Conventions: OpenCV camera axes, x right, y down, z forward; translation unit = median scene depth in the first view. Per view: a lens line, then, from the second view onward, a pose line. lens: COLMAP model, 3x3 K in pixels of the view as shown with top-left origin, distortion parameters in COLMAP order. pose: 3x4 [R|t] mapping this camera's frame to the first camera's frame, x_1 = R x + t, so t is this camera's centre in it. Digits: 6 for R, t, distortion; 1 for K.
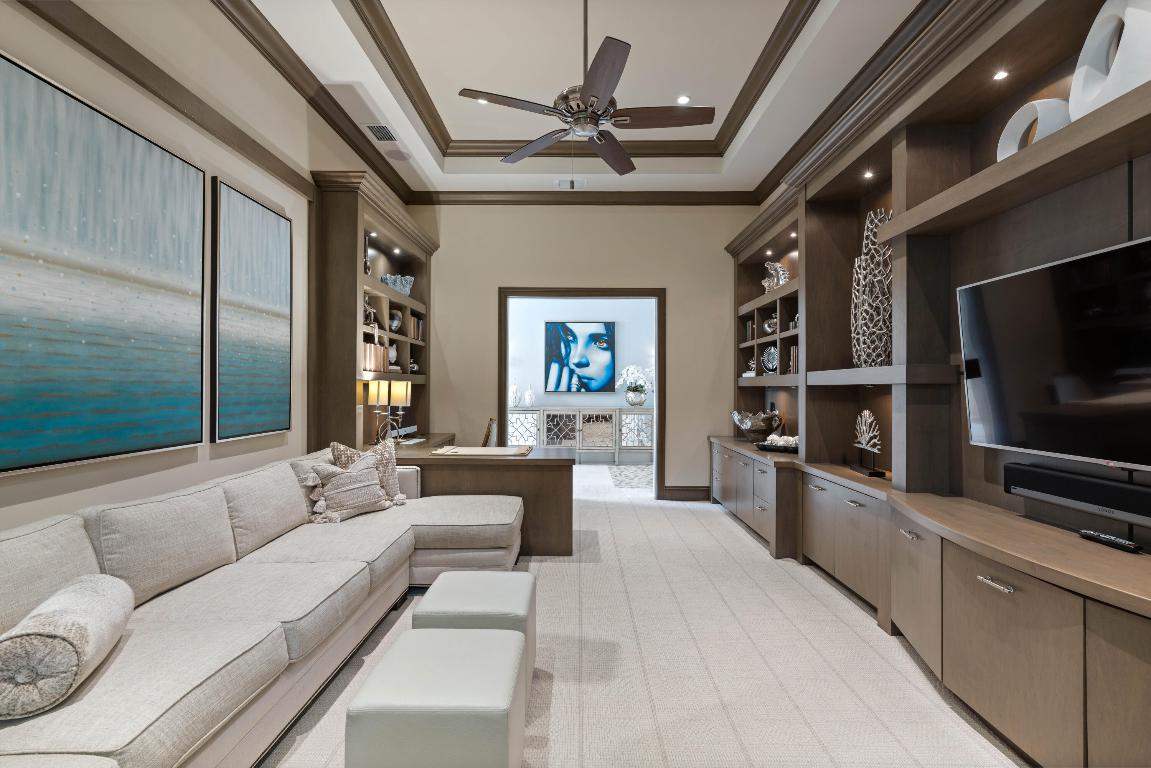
lens RADIAL K [[518.9, 0, 575.3], [0, 518.9, 385.2], [0, 0, 1]] dist [-0.007539, 0.002670]
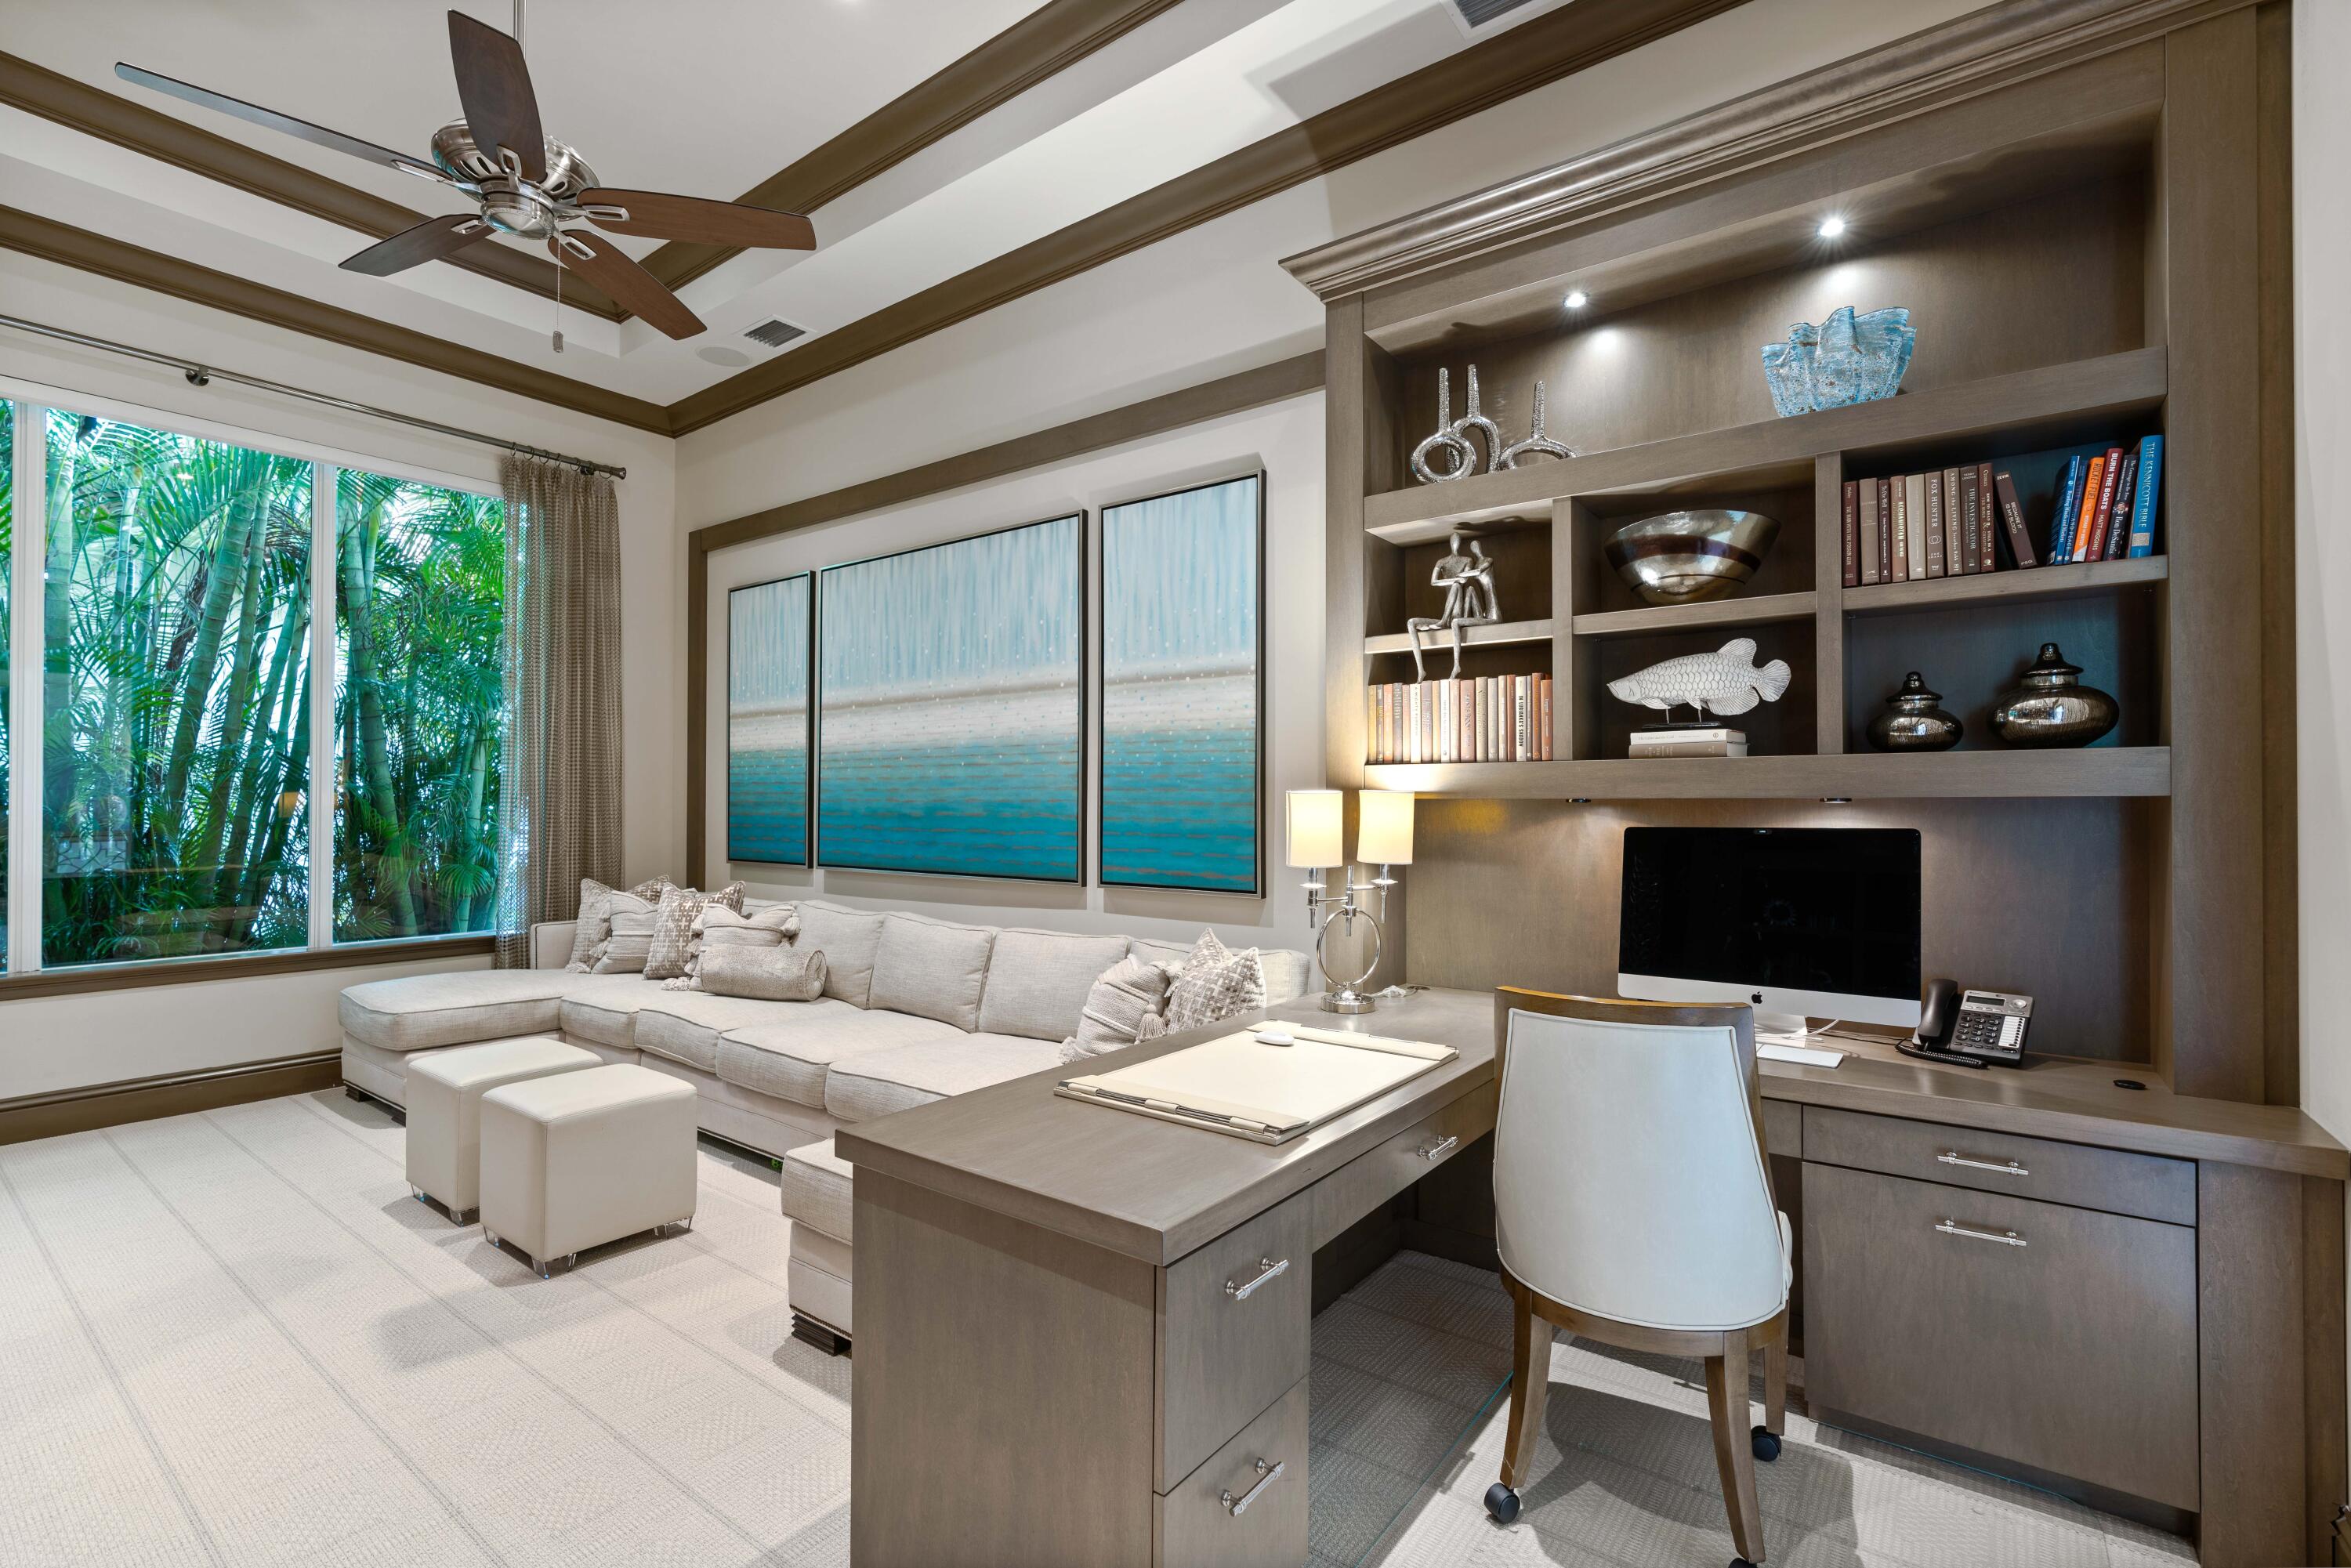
lens RADIAL K [[1059.8, 0, 1161.2], [0, 1059.8, 788.2], [0, 0, 1]] dist [-0.007539, 0.002670]
pose [[-0.595100, -0.012642, -0.803552, 0.432769], [0.000876, 0.999865, -0.016380, 0.001487], [0.803651, -0.010451, -0.595009, 2.070485]]
